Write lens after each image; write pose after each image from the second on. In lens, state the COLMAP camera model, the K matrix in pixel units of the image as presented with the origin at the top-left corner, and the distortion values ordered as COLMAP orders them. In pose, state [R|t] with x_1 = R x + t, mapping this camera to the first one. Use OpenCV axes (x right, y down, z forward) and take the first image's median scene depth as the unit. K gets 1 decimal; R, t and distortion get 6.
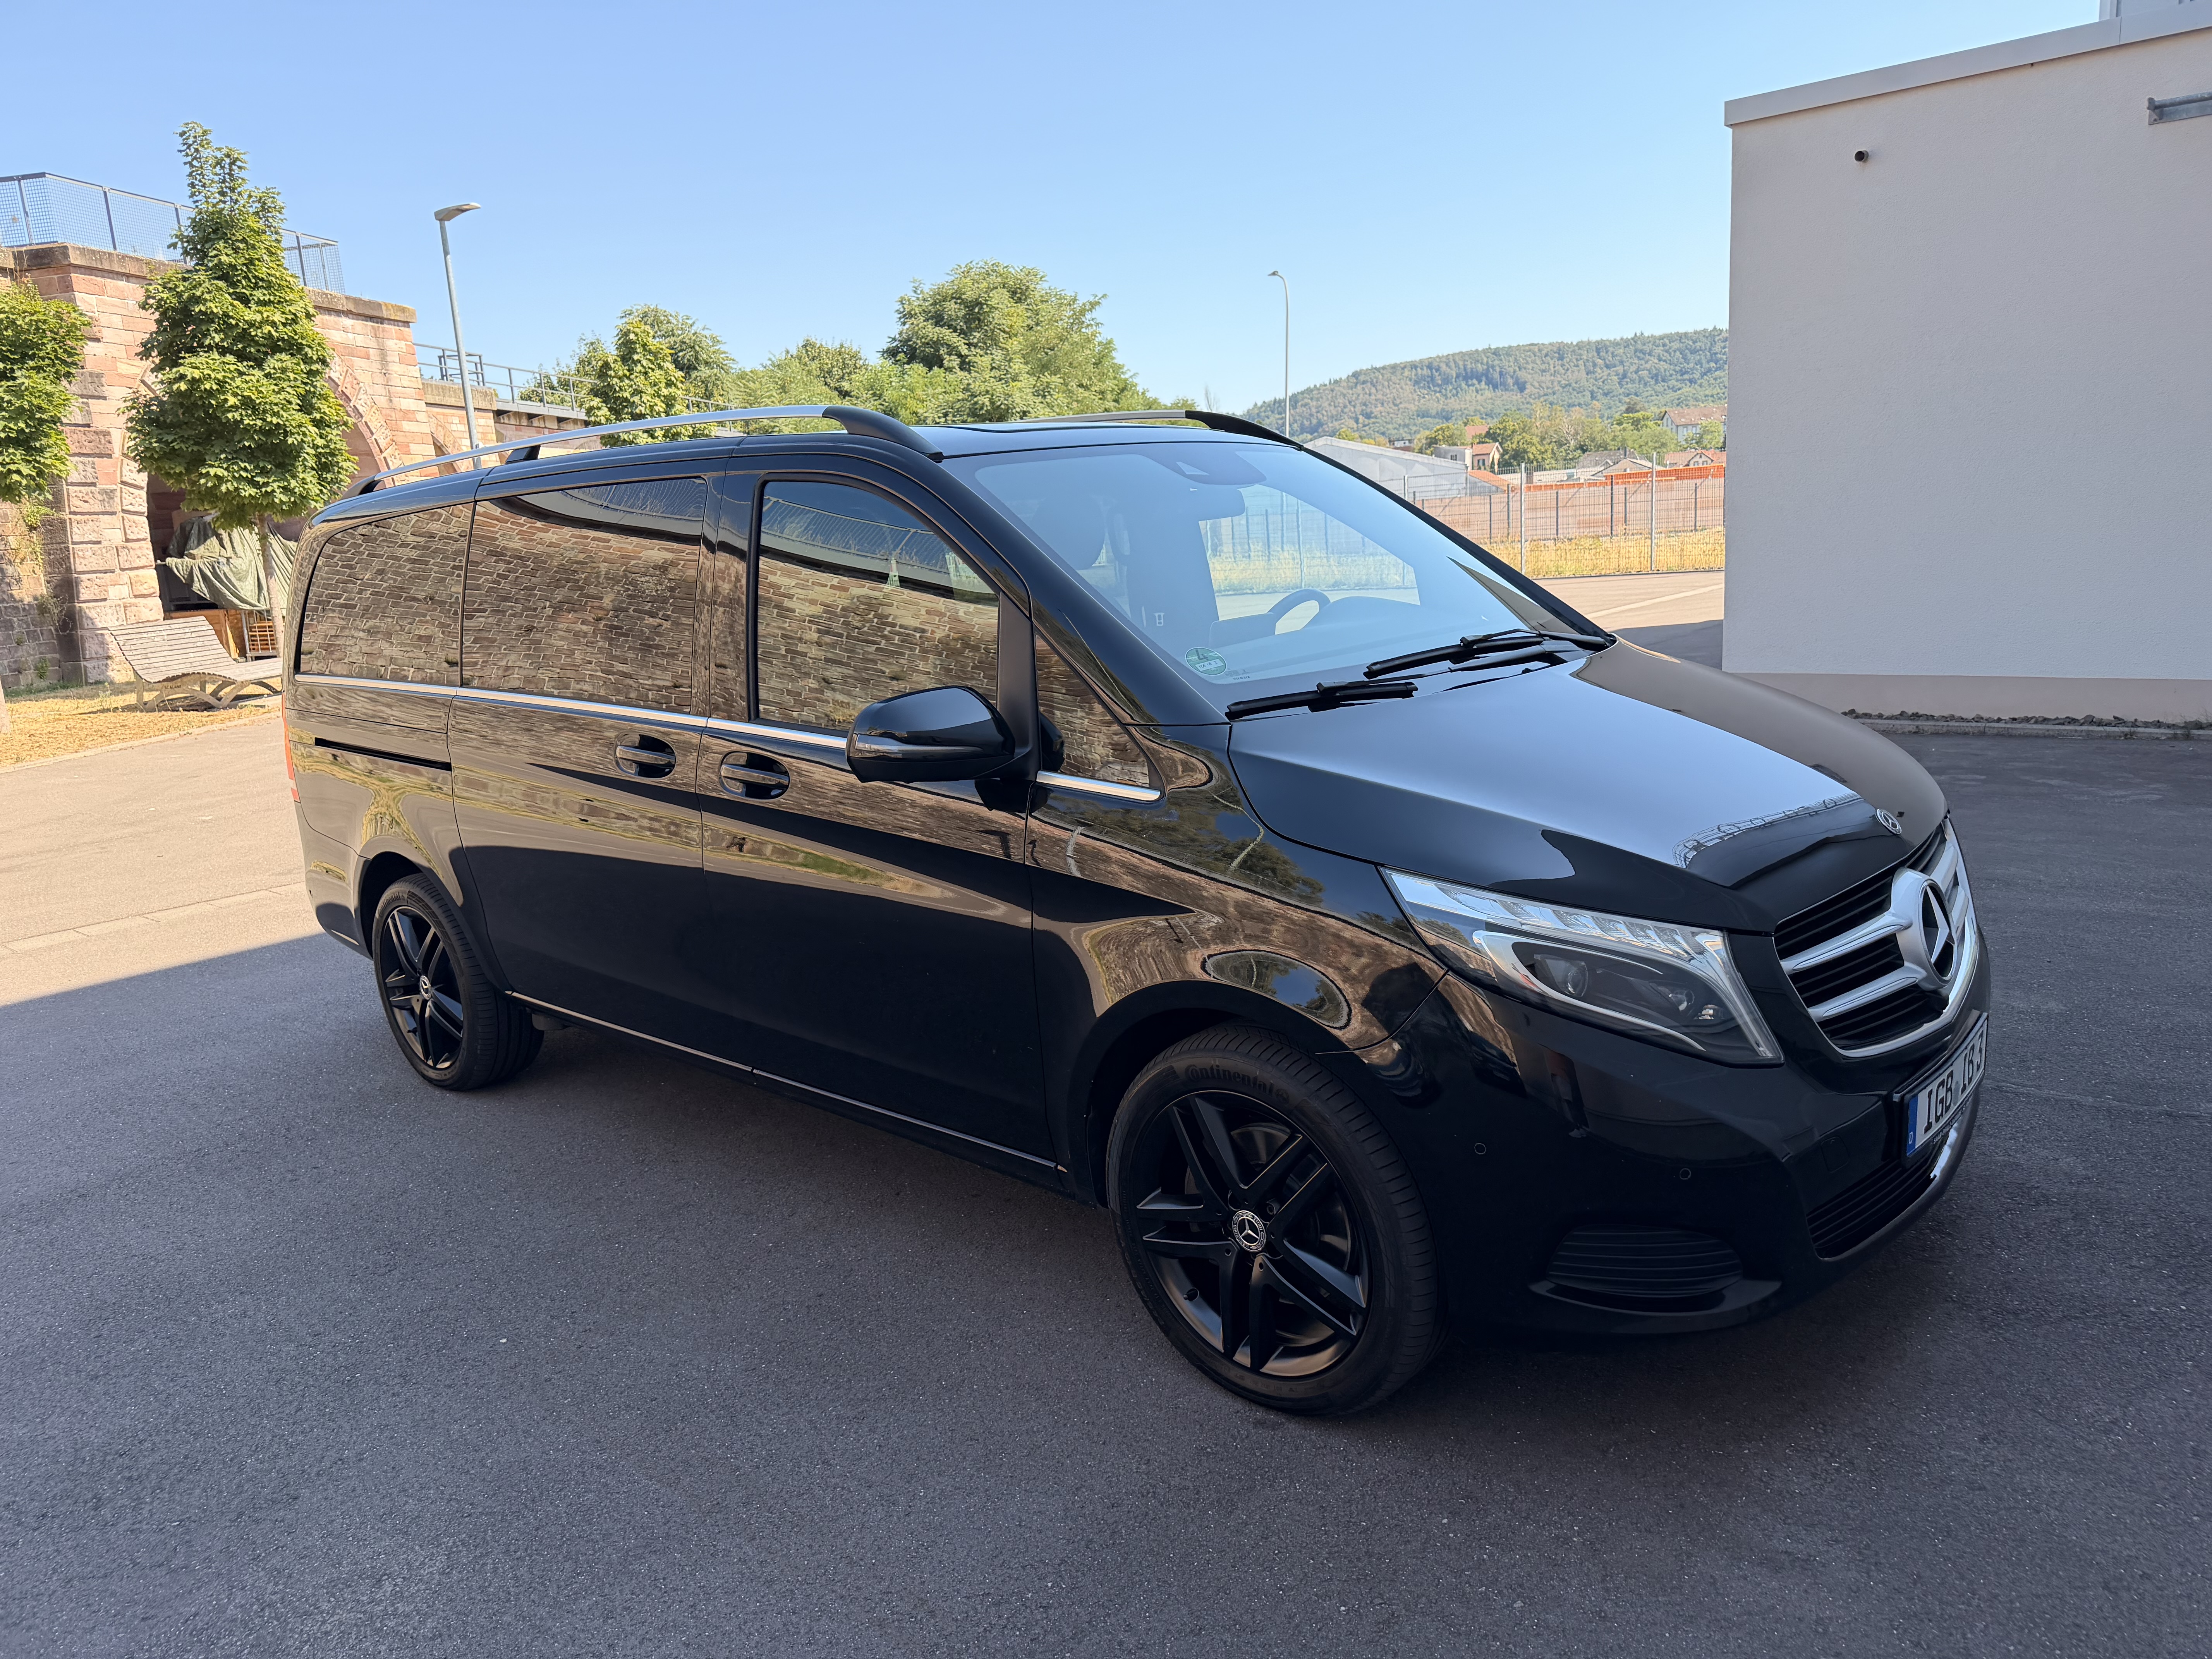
lens RADIAL K [[1557.9, 0, 1106.0], [0, 1557.9, 829.5], [0, 0, 1]] dist [0.016868, -0.019176]
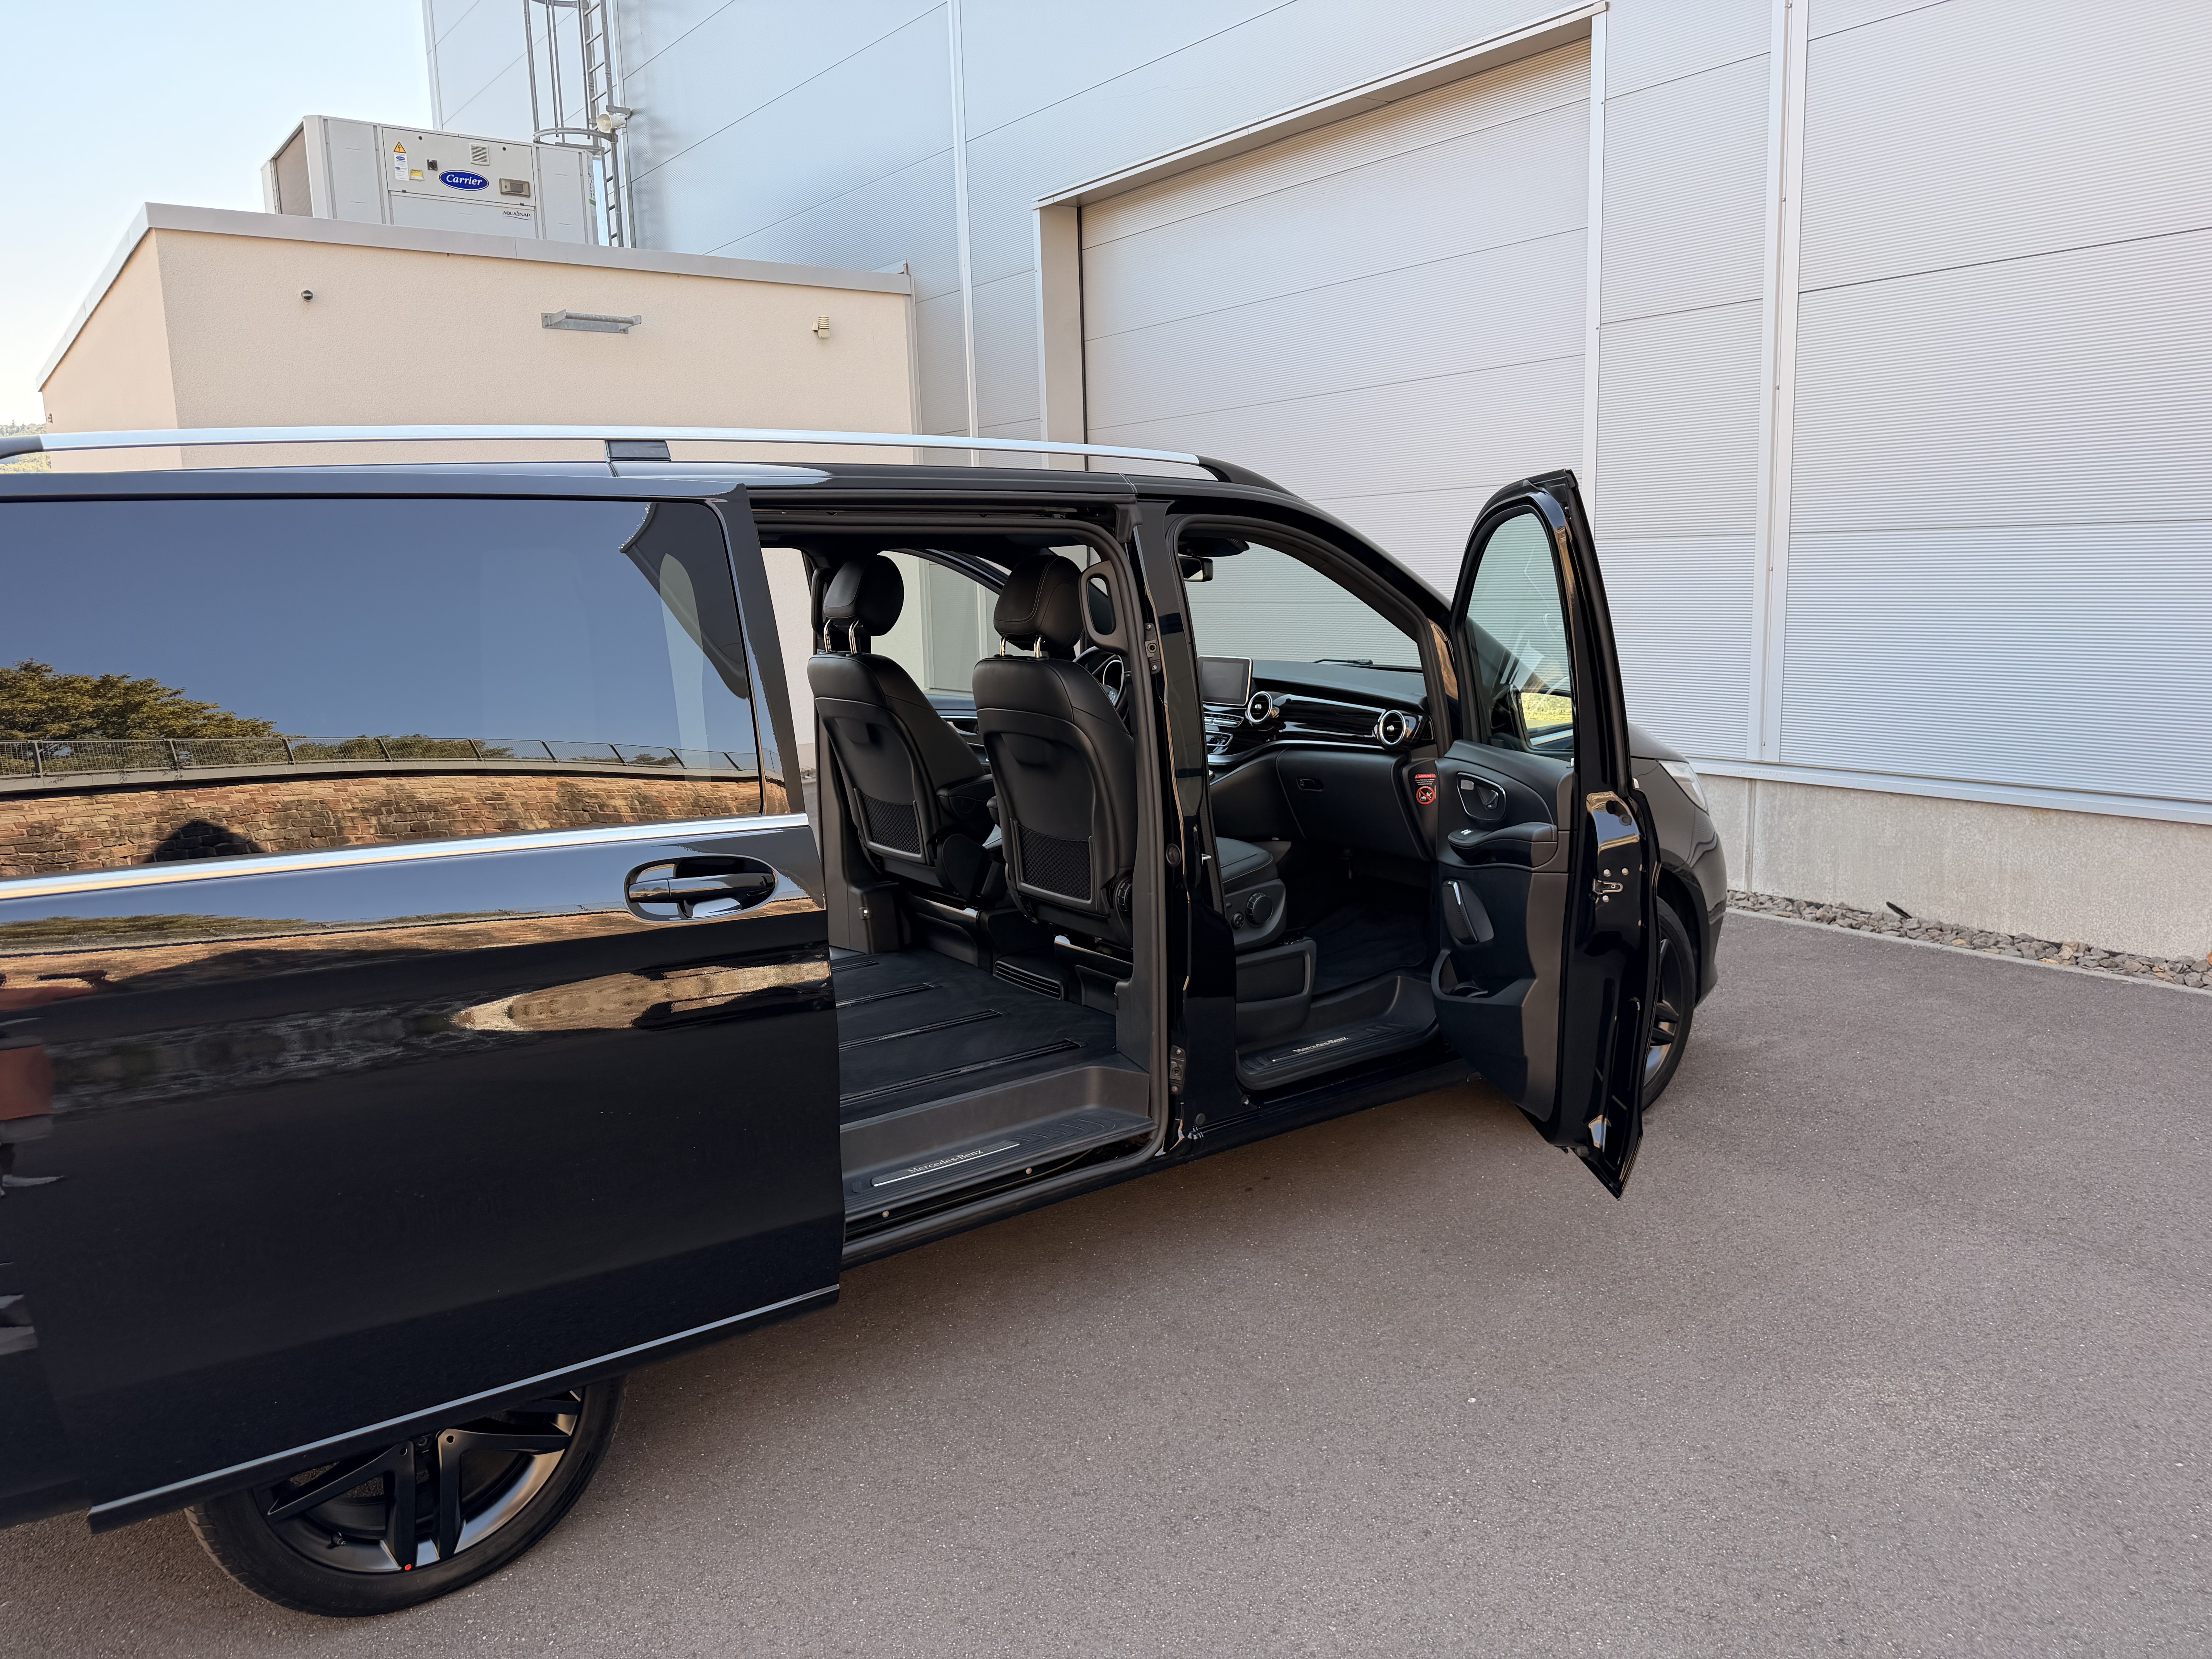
lens RADIAL K [[1590.9, 0, 1106.0], [0, 1590.9, 829.5], [0, 0, 1]] dist [0.009577, -0.036993]
pose [[0.199458, -0.105008, 0.974264, -0.228007], [0.208613, 0.976000, 0.062487, -0.019909], [-0.957443, 0.190780, 0.216577, 0.161548]]
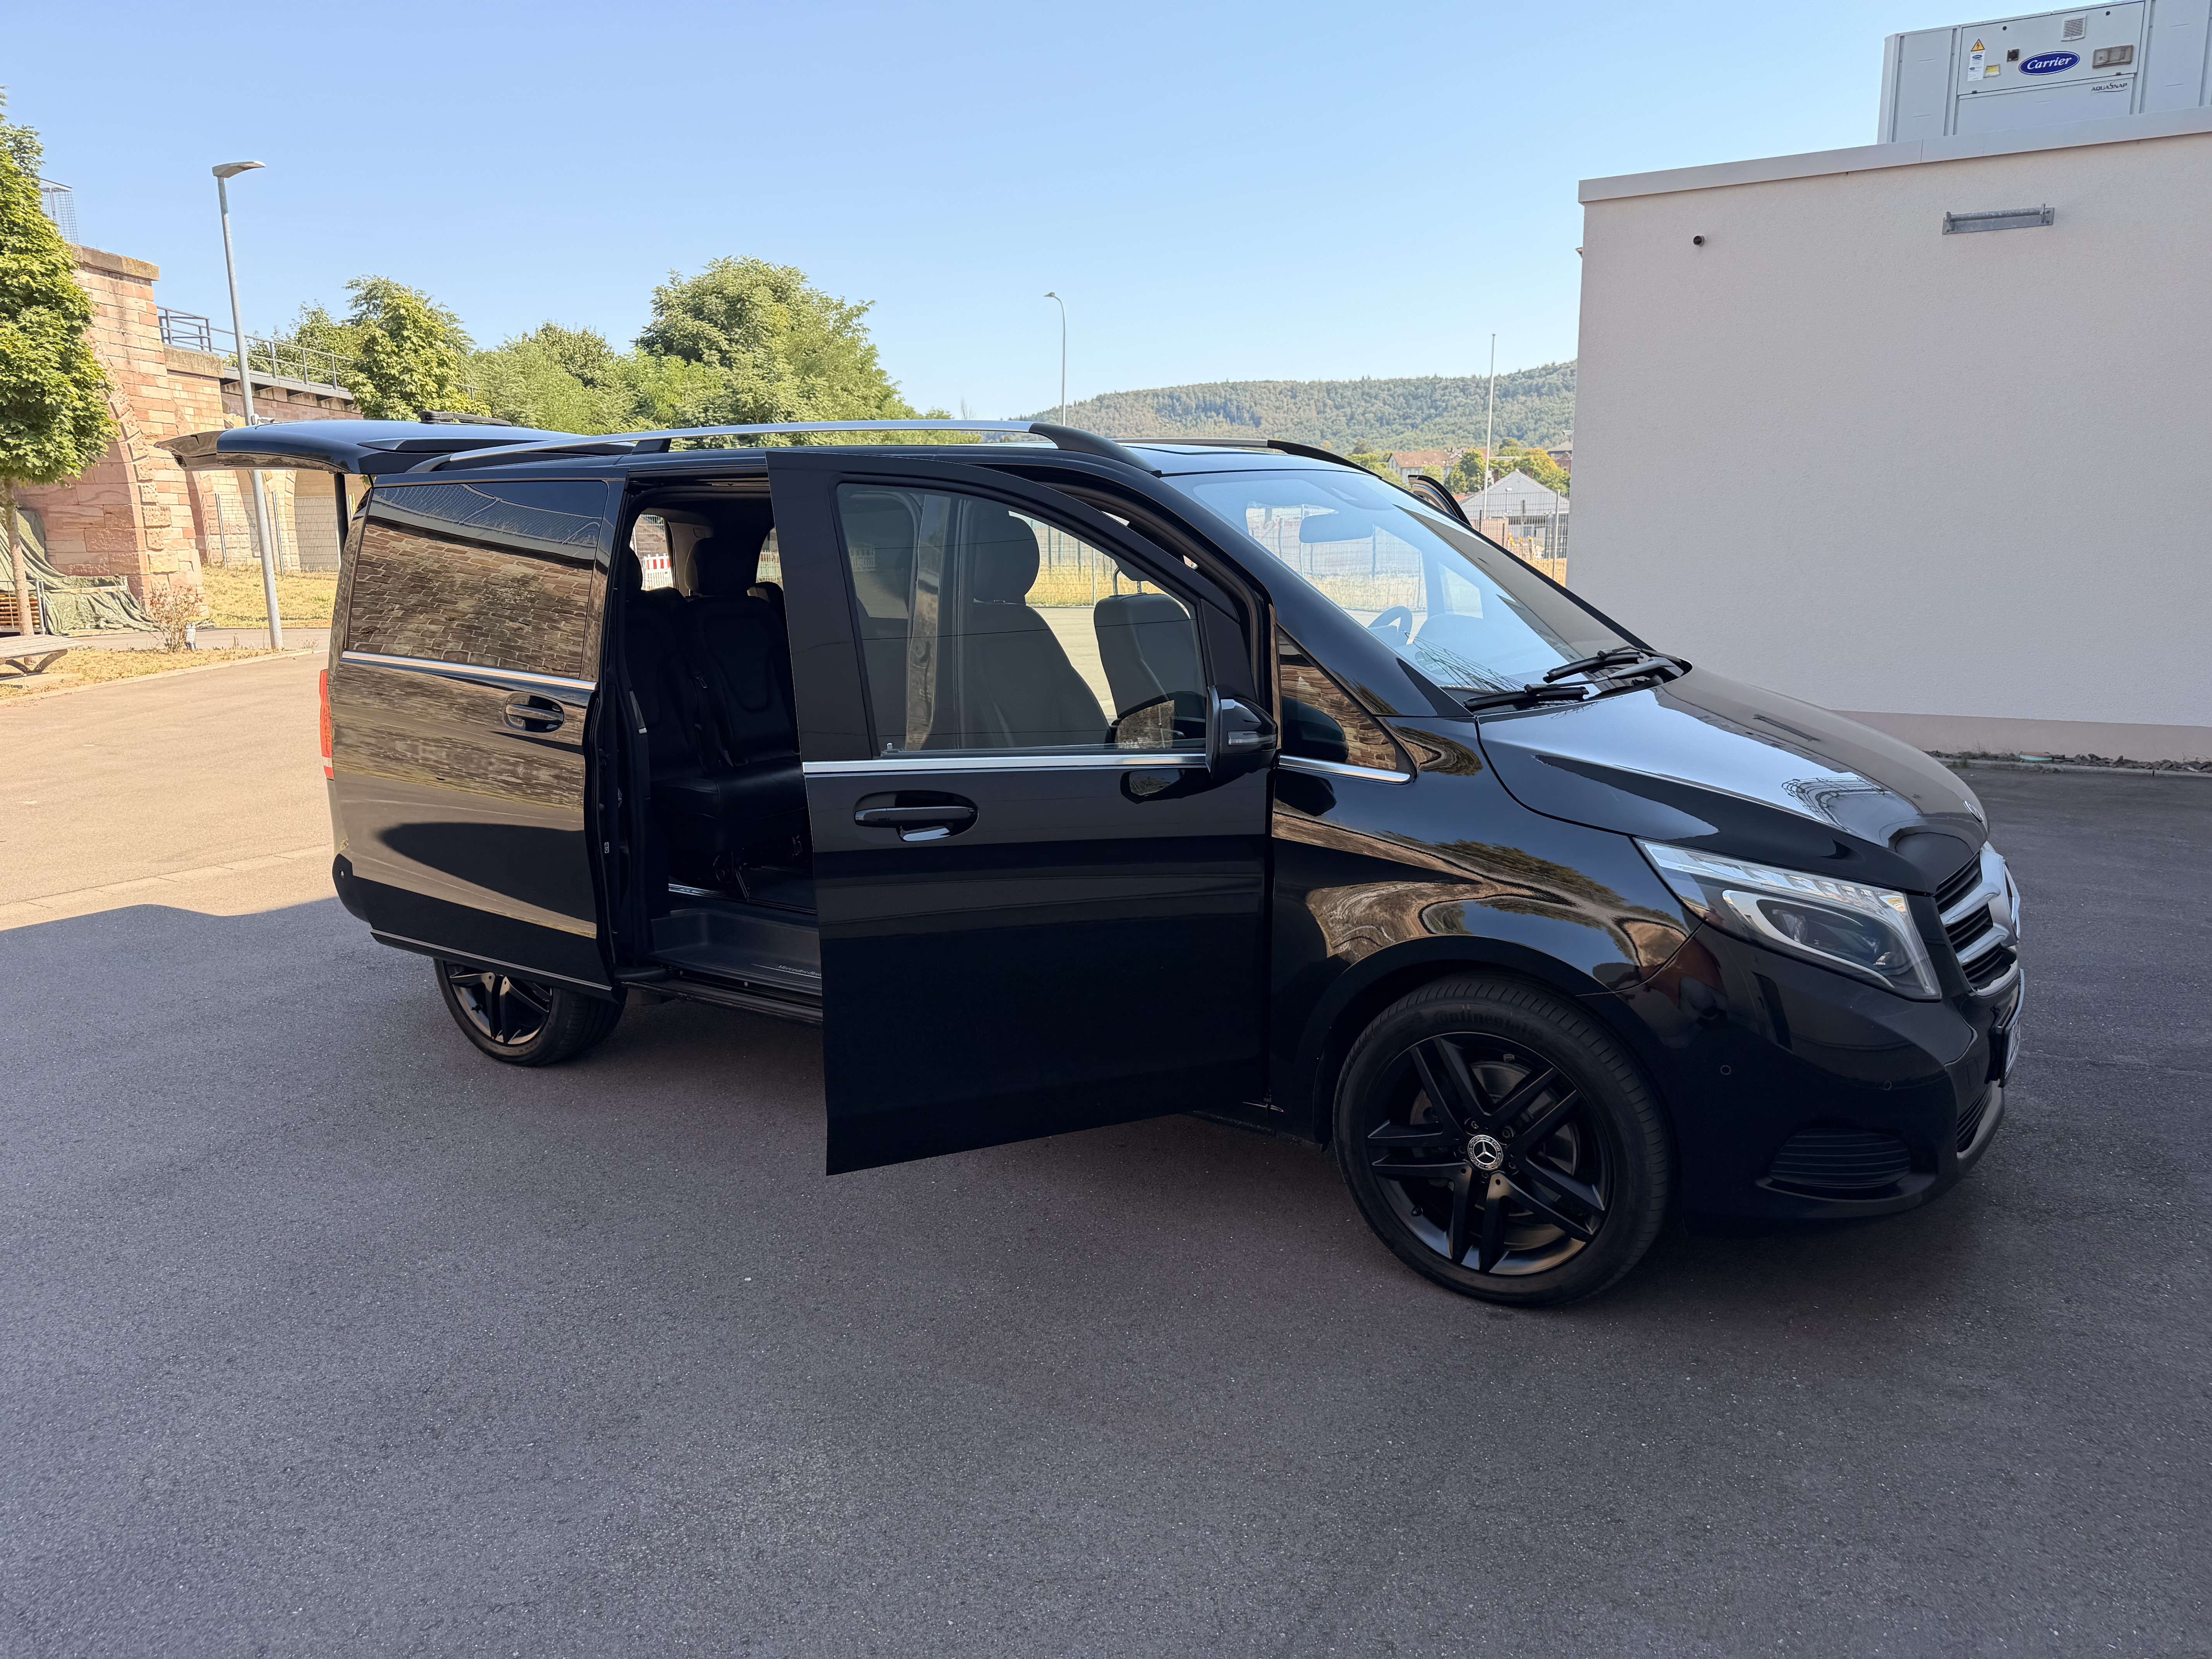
lens RADIAL K [[1576.8, 0, 1100.2], [0, 1576.8, 814.8], [0, 0, 1]] dist [-0.001201, 0.002245]
pose [[0.986230, 0.018638, 0.164325, -0.056364], [-0.015582, 0.999681, -0.019867, 0.004795], [-0.164642, 0.017033, 0.986206, -0.017372]]
